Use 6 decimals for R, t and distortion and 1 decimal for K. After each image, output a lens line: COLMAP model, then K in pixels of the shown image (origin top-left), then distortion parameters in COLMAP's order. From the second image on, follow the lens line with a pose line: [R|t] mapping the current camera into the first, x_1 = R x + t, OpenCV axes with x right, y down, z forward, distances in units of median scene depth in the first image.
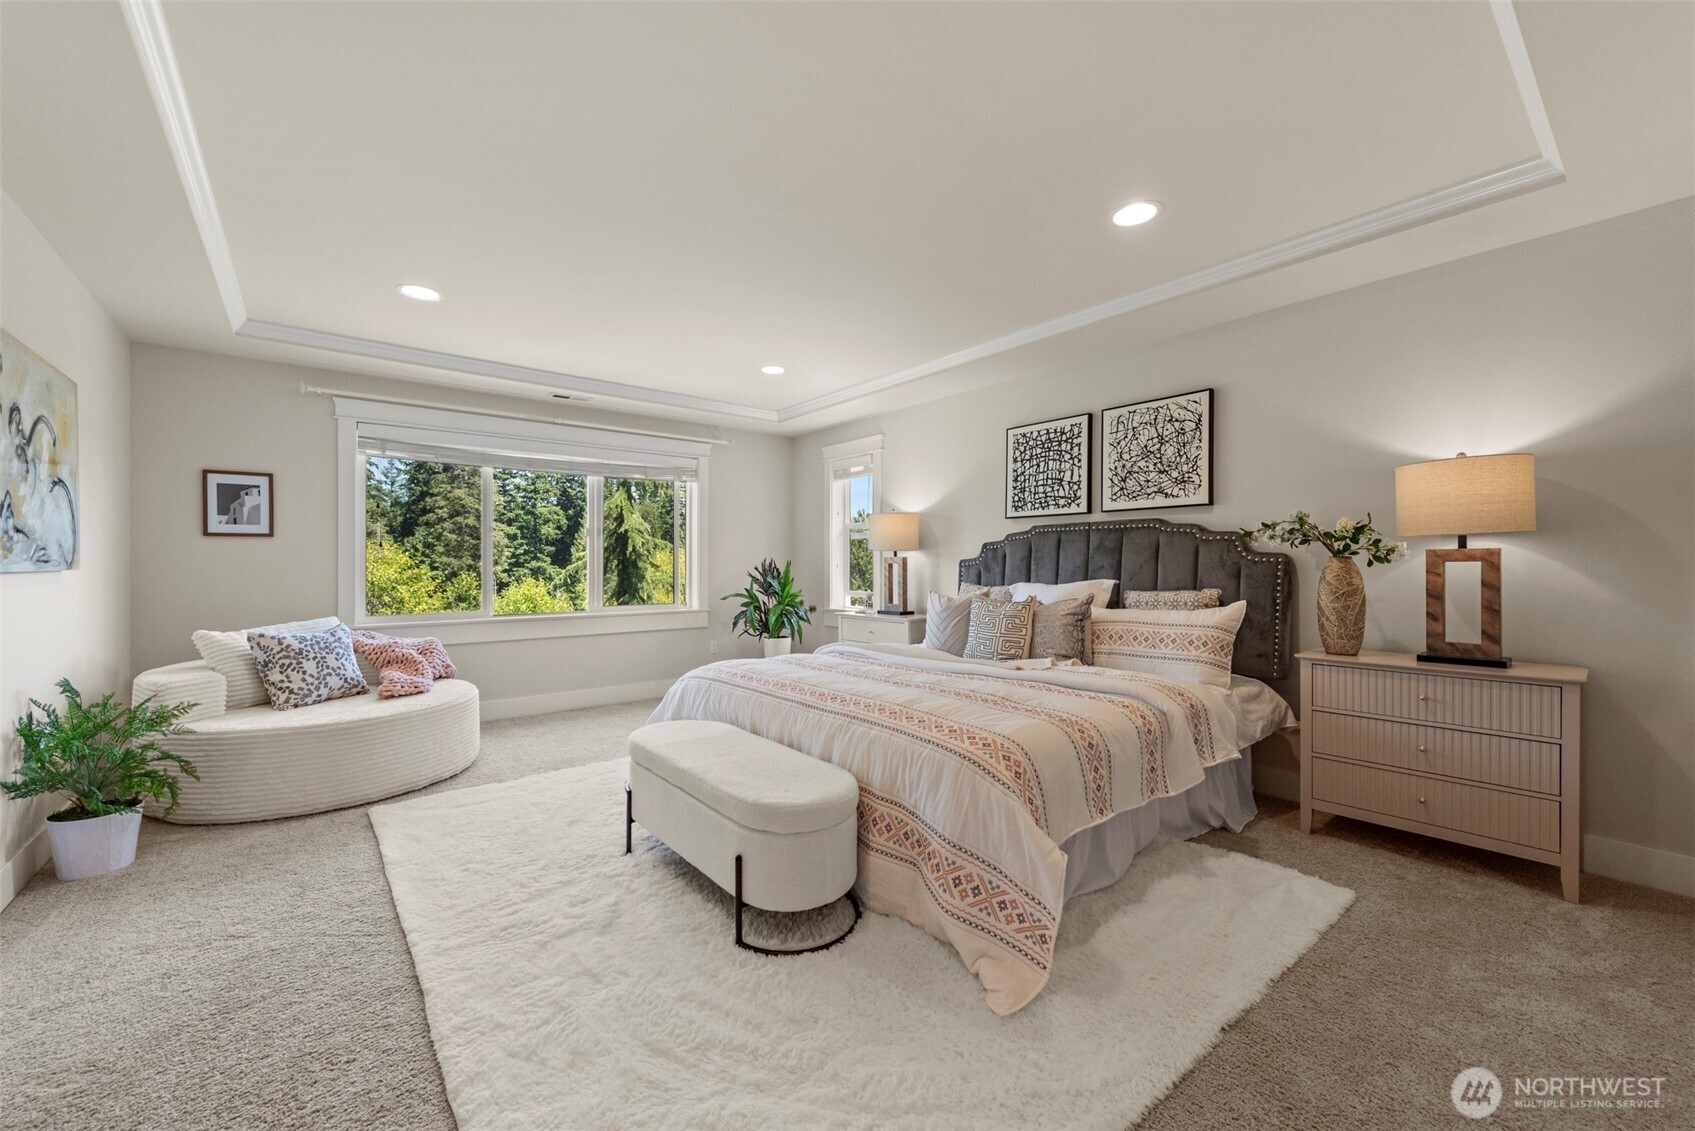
lens RADIAL K [[667.4, 0, 851.7], [0, 667.4, 566.8], [0, 0, 1]] dist [0.016078, -0.000016]
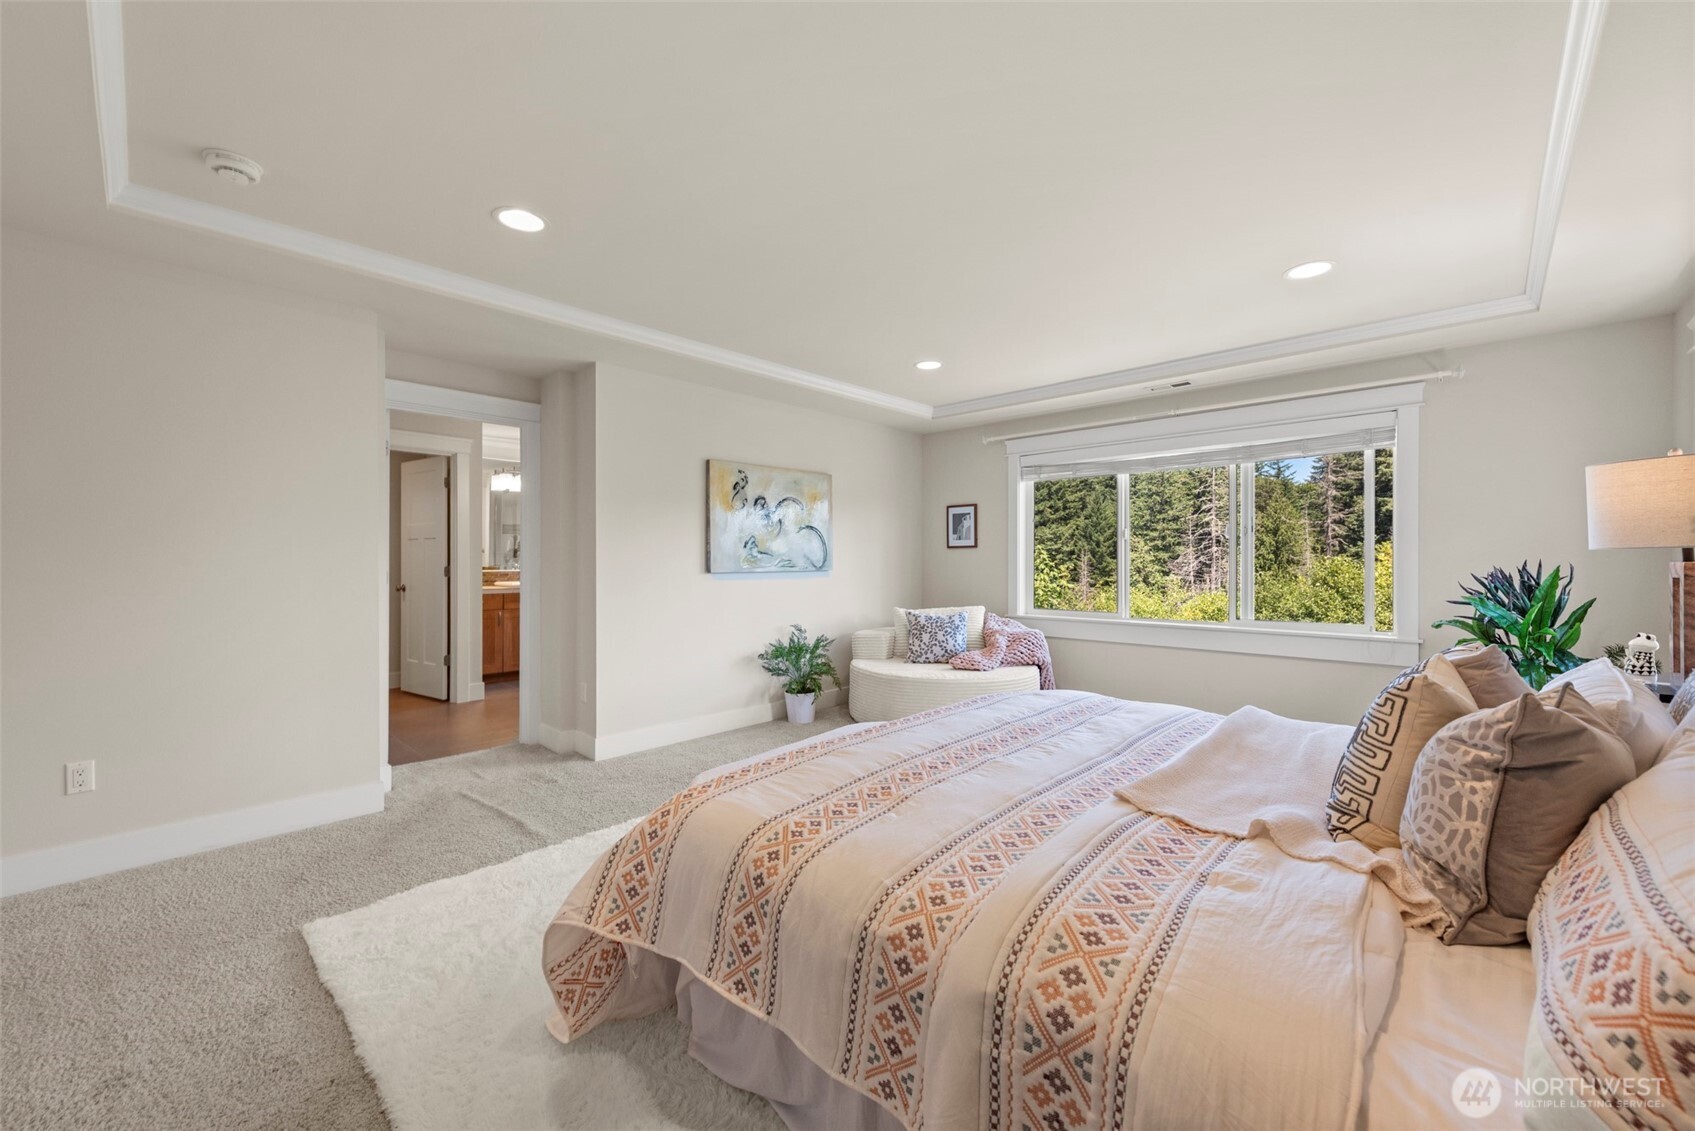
lens RADIAL K [[667.4, 0, 842.2], [0, 667.4, 565.9], [0, 0, 1]] dist [0.016078, -0.000016]
pose [[0.125019, 0.011288, -0.992090, 0.522451], [-0.002991, 0.999935, 0.011000, -0.020163], [0.992150, 0.001592, 0.125045, 0.538709]]
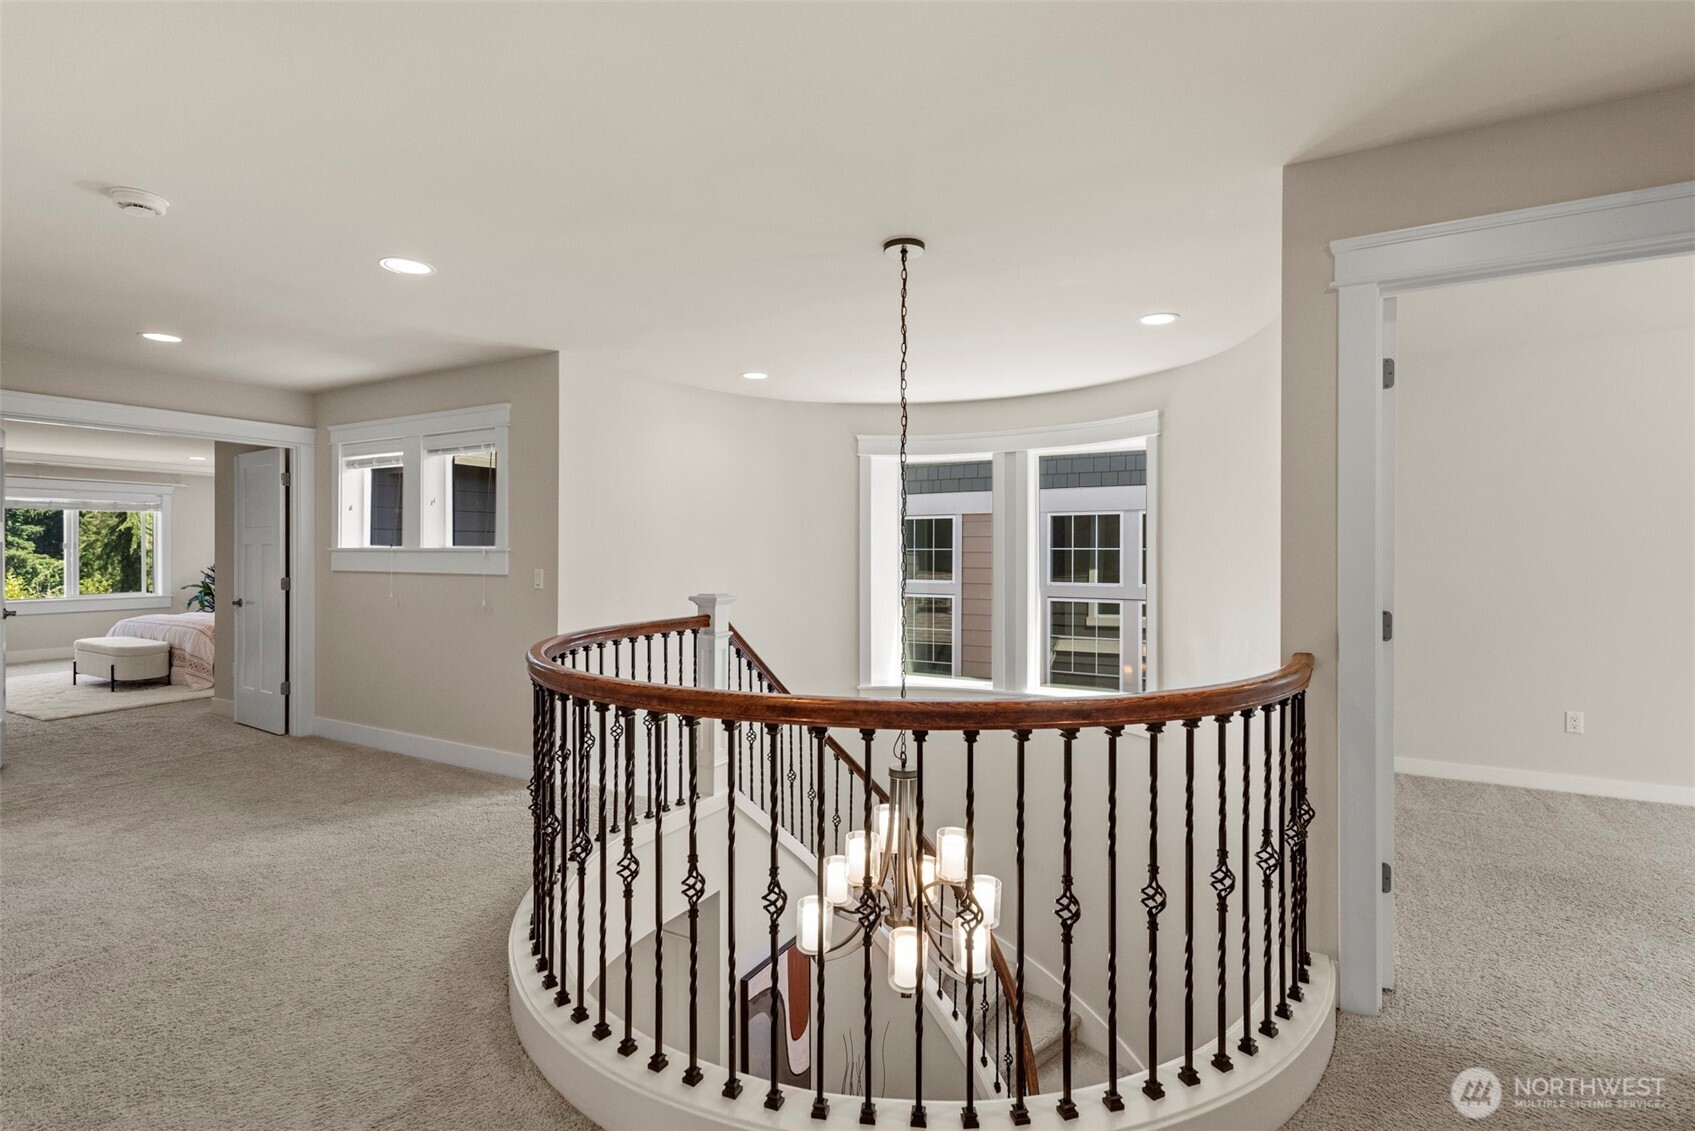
lens RADIAL K [[765.9, 0, 850.0], [0, 765.9, 558.2], [0, 0, 1]] dist [0.003212, 0.000291]
pose [[0.923996, 0.001509, 0.382399, 0.783403], [-0.002707, 0.999993, 0.002595, -0.042466], [-0.382393, -0.003433, 0.923994, -1.736373]]
